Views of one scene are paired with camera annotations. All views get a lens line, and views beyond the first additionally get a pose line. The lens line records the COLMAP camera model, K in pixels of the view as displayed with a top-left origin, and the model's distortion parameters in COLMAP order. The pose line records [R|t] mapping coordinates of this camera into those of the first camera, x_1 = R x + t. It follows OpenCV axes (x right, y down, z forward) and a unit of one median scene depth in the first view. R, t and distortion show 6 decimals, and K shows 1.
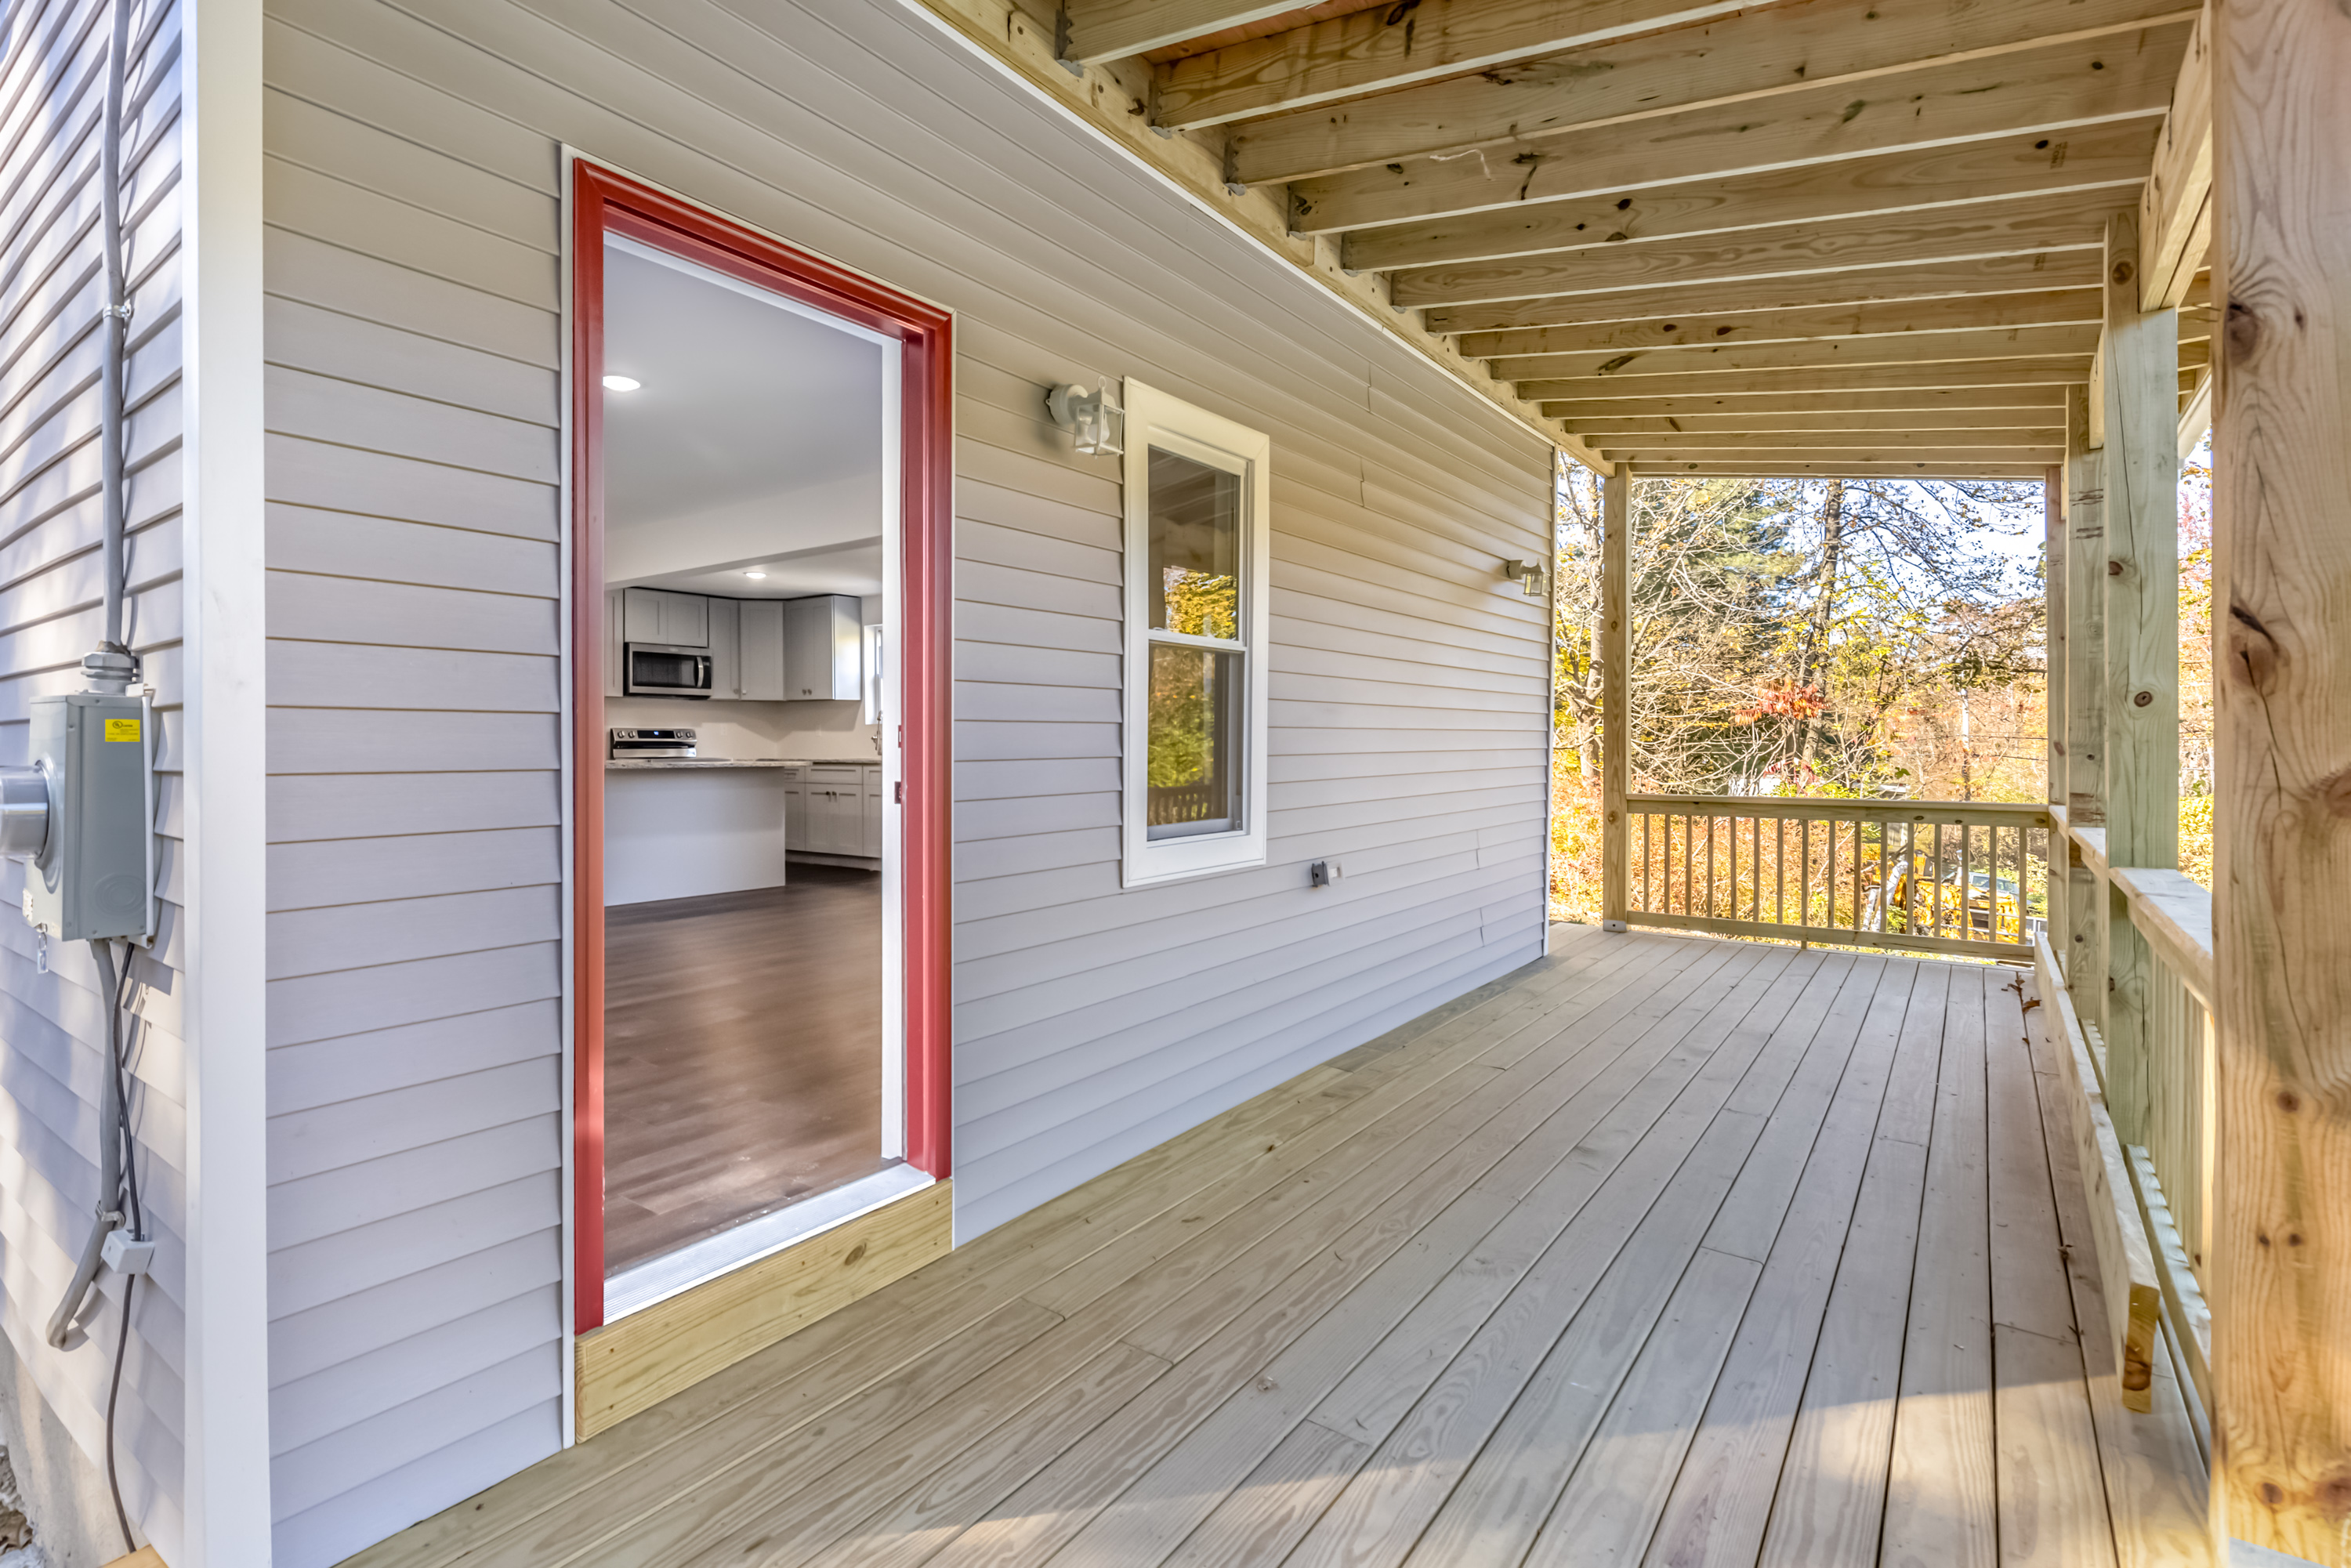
lens RADIAL K [[1124.1, 0, 1189.9], [0, 1124.1, 739.3], [0, 0, 1]] dist [0.003178, 0.000079]
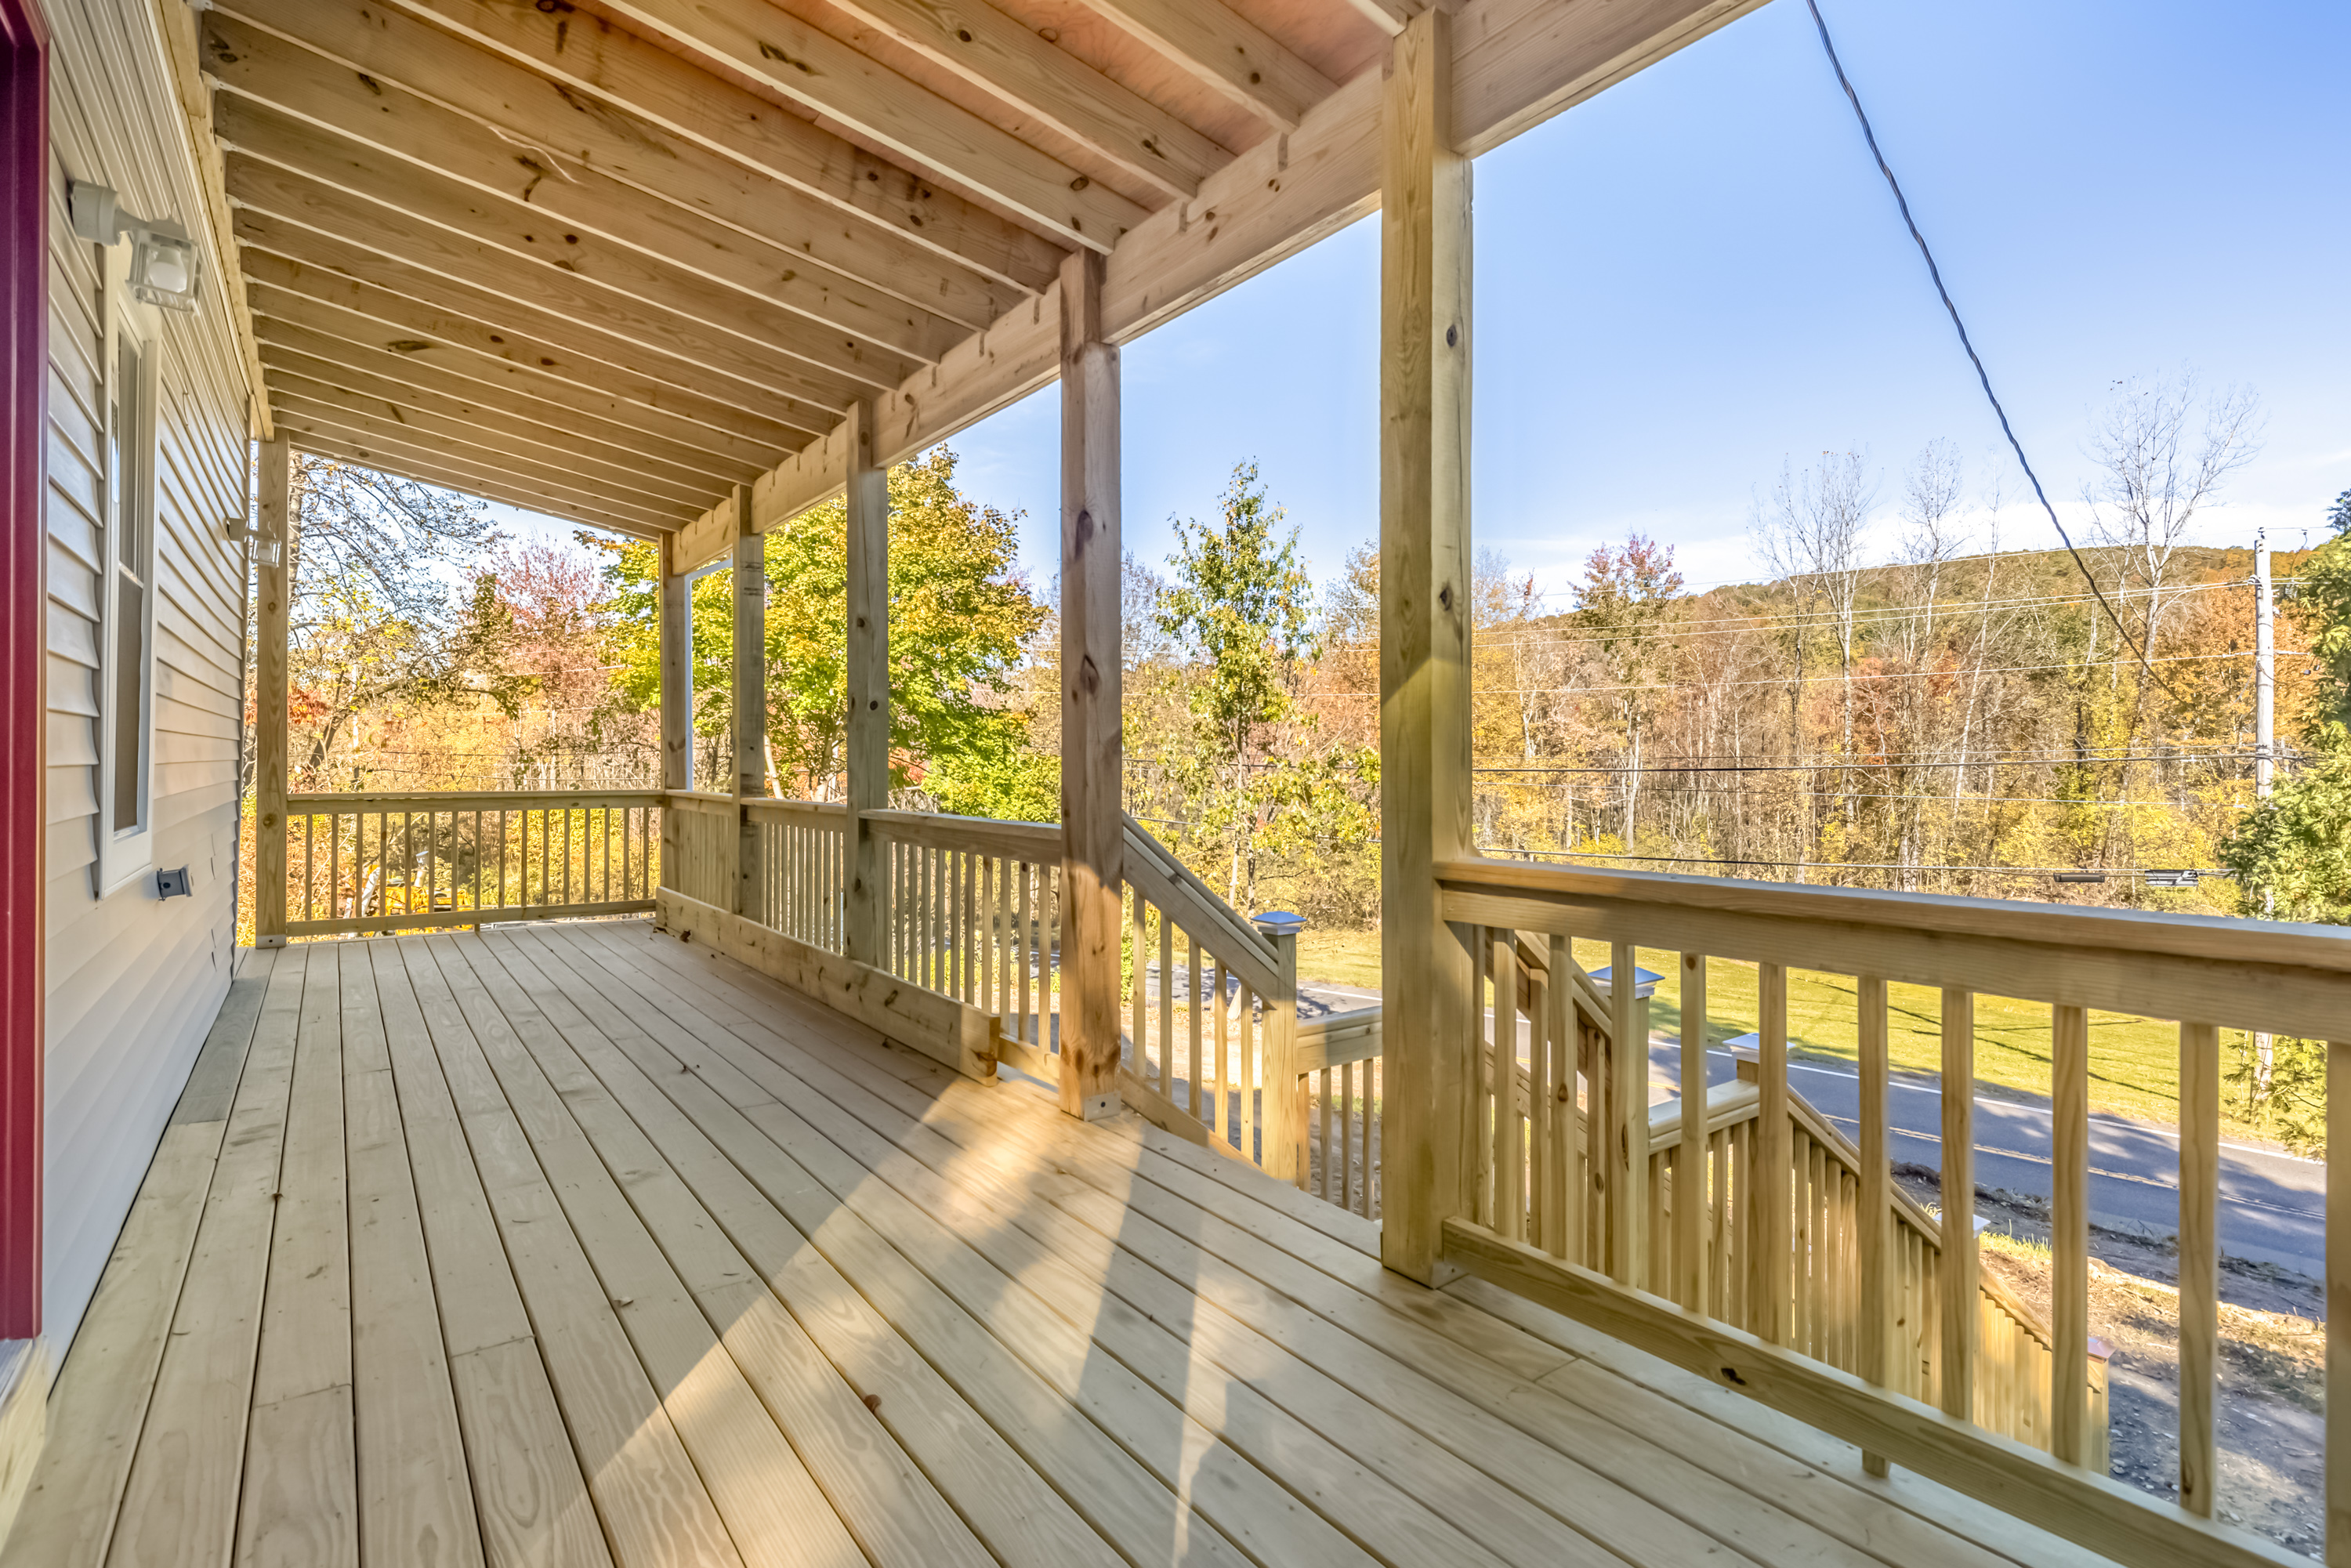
lens RADIAL K [[1064.1, 0, 1163.7], [0, 1064.1, 761.9], [0, 0, 1]] dist [0.005727, -0.001294]
pose [[0.299974, -0.004752, 0.953935, -0.398373], [-0.001442, 0.999984, 0.005435, 0.029452], [-0.953946, -0.003006, 0.299963, 0.113830]]
